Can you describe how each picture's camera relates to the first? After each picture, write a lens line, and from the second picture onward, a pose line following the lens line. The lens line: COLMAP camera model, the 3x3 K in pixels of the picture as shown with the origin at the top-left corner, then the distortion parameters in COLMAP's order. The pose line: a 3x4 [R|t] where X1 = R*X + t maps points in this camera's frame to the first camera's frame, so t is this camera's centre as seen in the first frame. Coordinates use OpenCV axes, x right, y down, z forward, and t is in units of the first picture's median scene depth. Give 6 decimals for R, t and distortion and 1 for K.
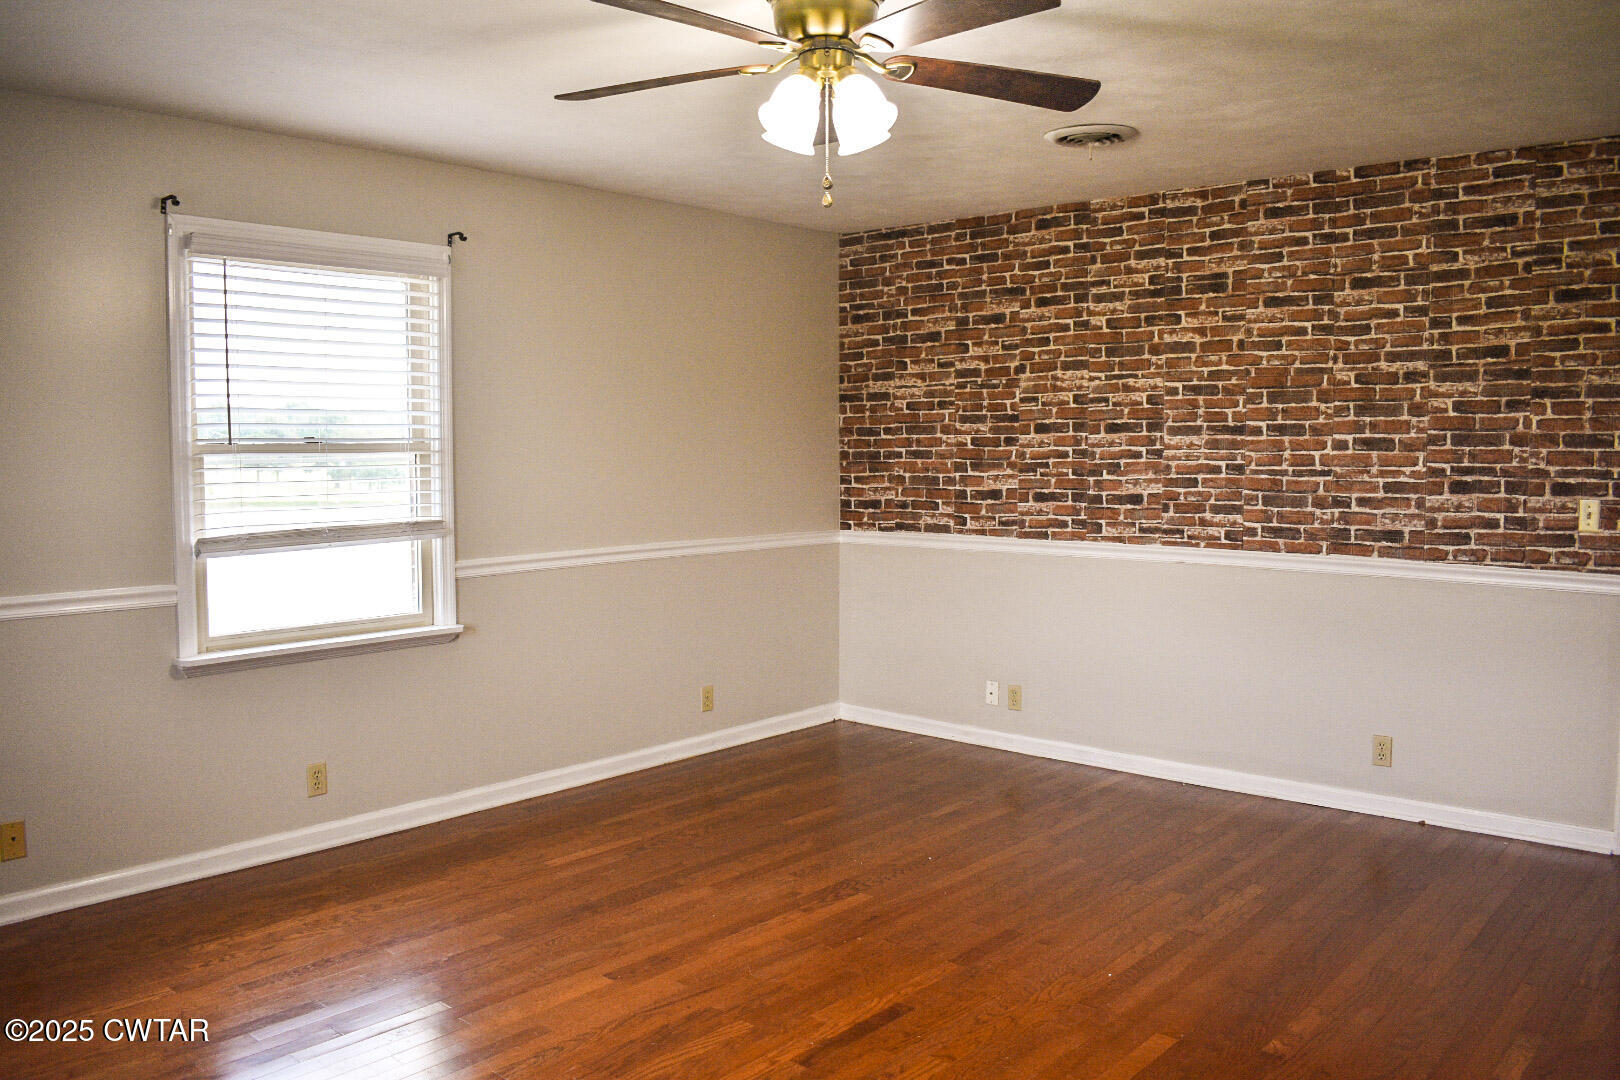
lens RADIAL K [[1268.4, 0, 803.7], [0, 1268.4, 528.8], [0, 0, 1]] dist [-0.077073, -0.000864]
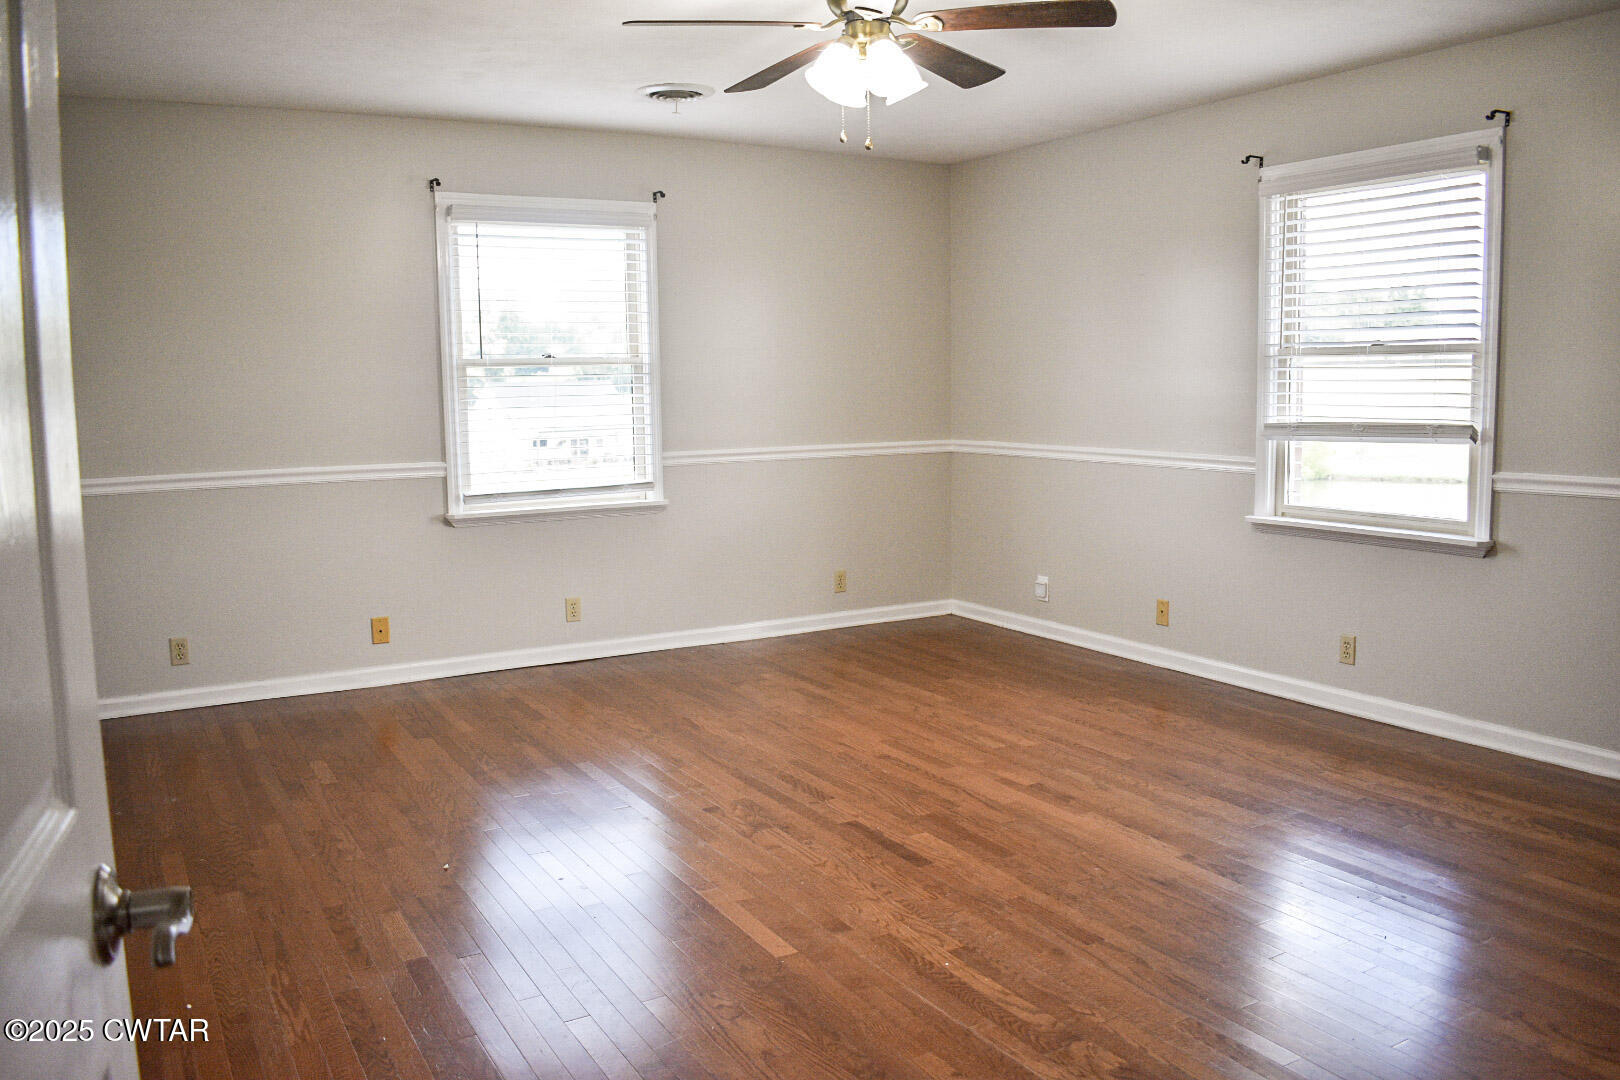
lens RADIAL K [[1268.4, 0, 806.1], [0, 1268.4, 546.0], [0, 0, 1]] dist [-0.077073, -0.000864]
pose [[-0.308043, 0.135687, -0.941647, 0.822569], [-0.043388, 0.986744, 0.156379, -0.045401], [0.950382, 0.089027, -0.298073, 0.889761]]
